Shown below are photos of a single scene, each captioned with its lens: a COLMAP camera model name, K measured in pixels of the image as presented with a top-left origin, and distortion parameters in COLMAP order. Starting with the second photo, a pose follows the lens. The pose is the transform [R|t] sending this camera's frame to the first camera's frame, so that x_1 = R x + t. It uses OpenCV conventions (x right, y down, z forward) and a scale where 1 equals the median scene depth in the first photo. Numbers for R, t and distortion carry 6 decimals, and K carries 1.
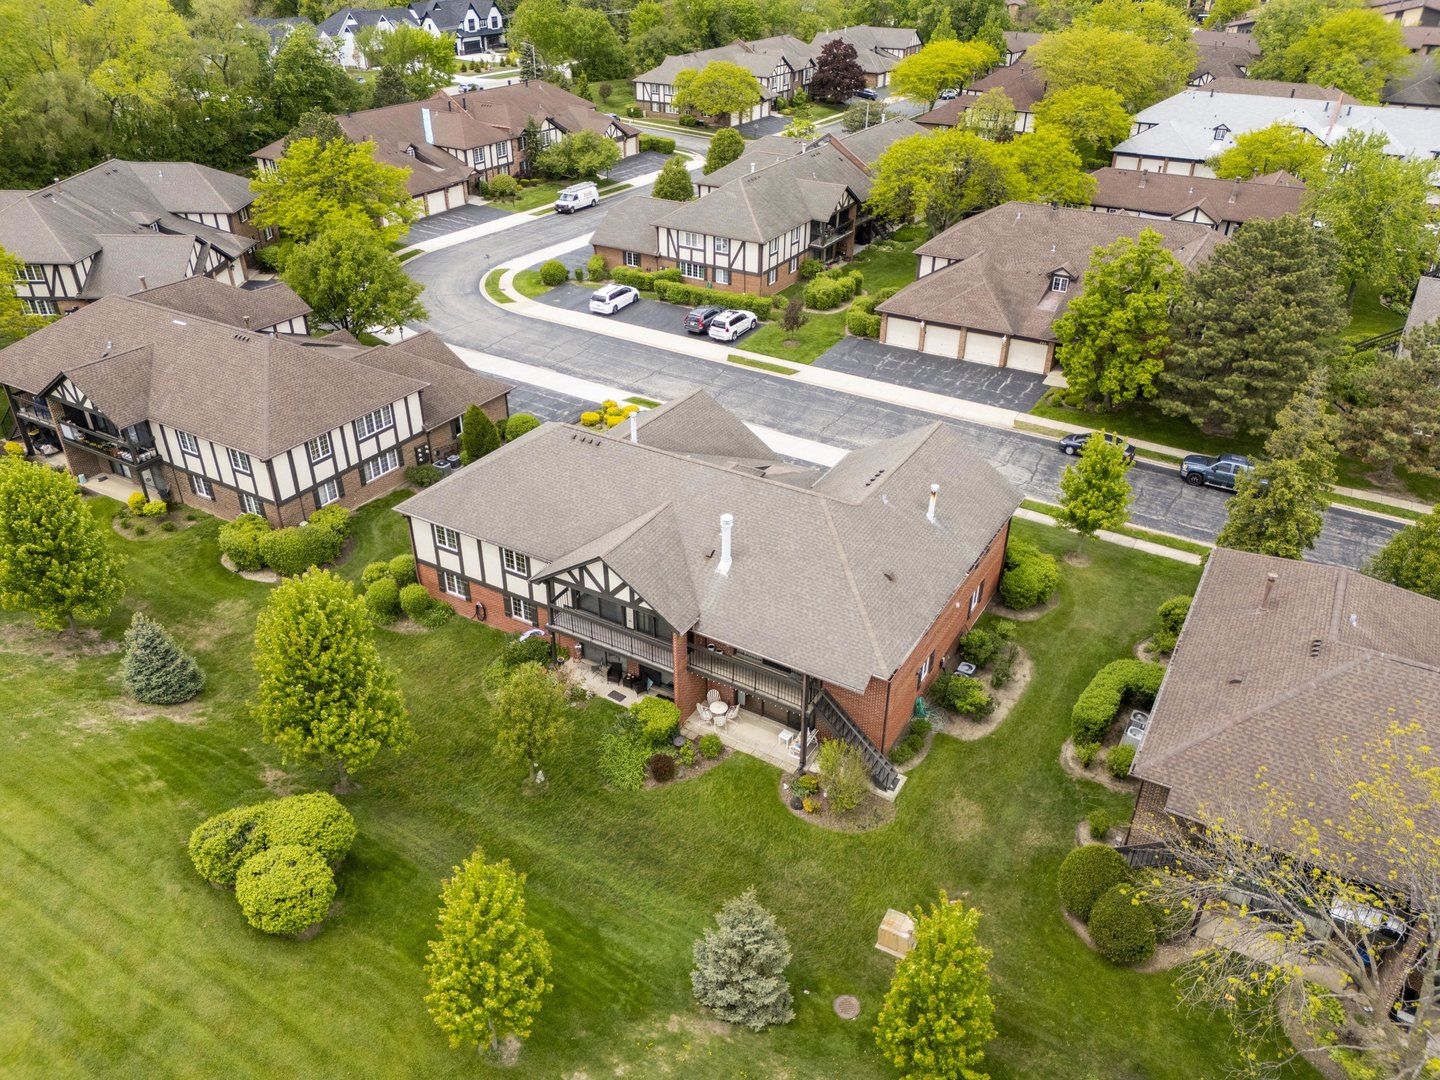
lens RADIAL K [[1049.4, 0, 726.0], [0, 1049.4, 543.2], [0, 0, 1]] dist [0.078037, -0.084104]
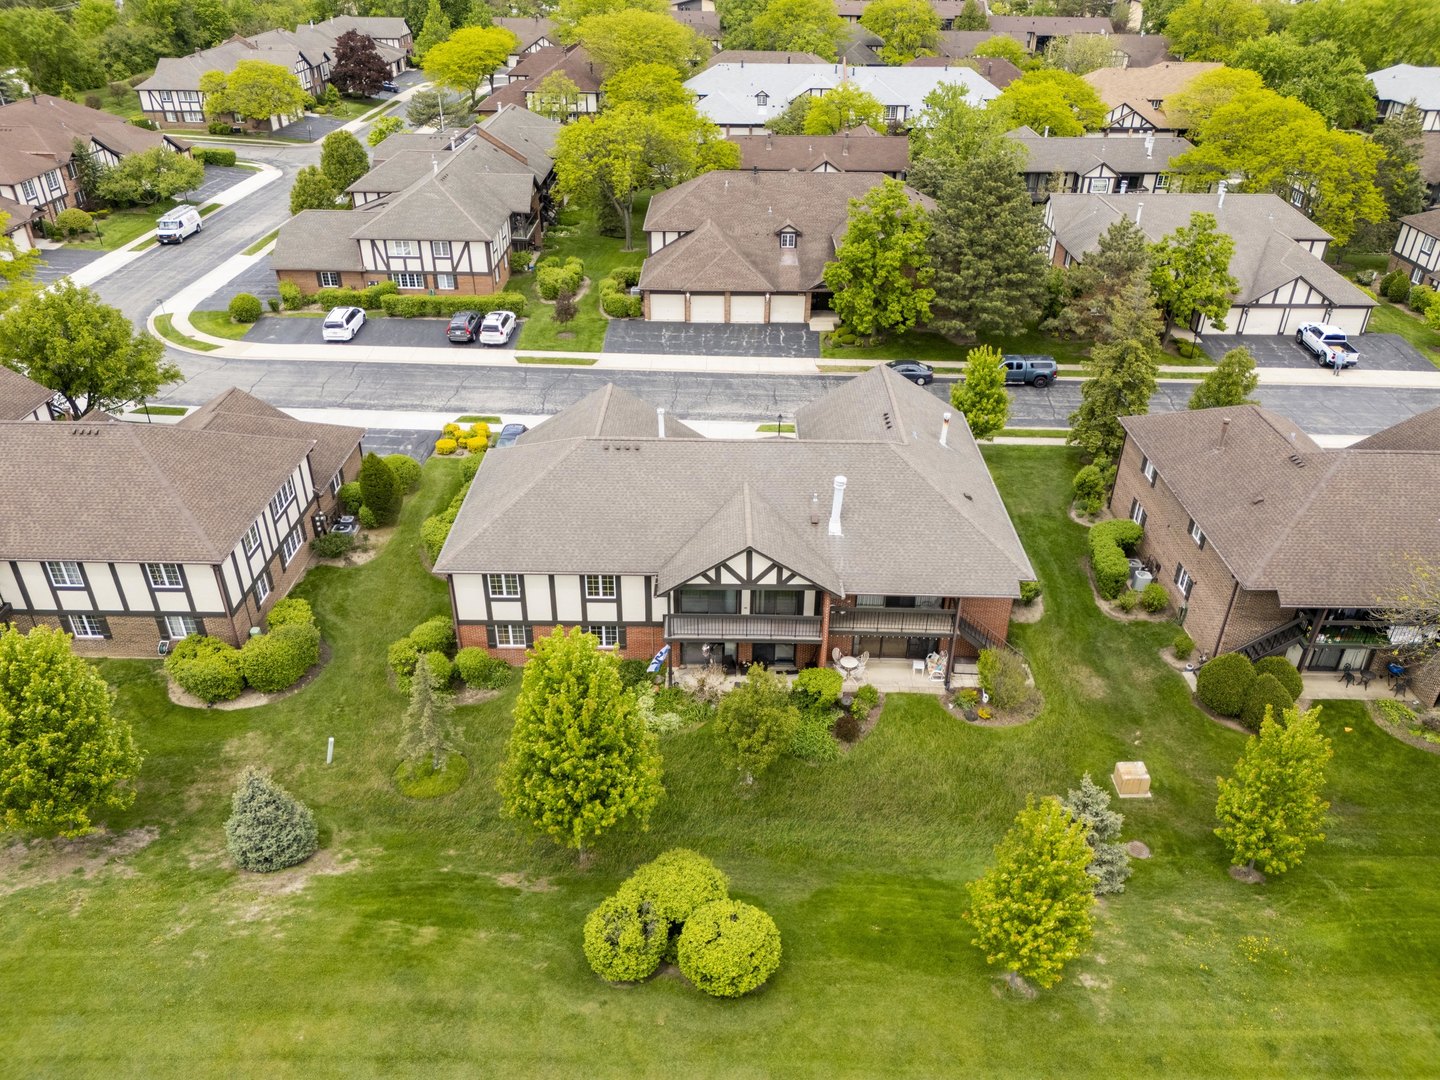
lens RADIAL K [[1049.4, 0, 726.0], [0, 1049.4, 543.2], [0, 0, 1]] dist [0.078037, -0.084104]
pose [[0.866063, -0.258629, 0.427838, -0.275707], [0.254576, 0.964672, 0.067813, -0.030816], [-0.430262, 0.050187, 0.901308, 0.055609]]
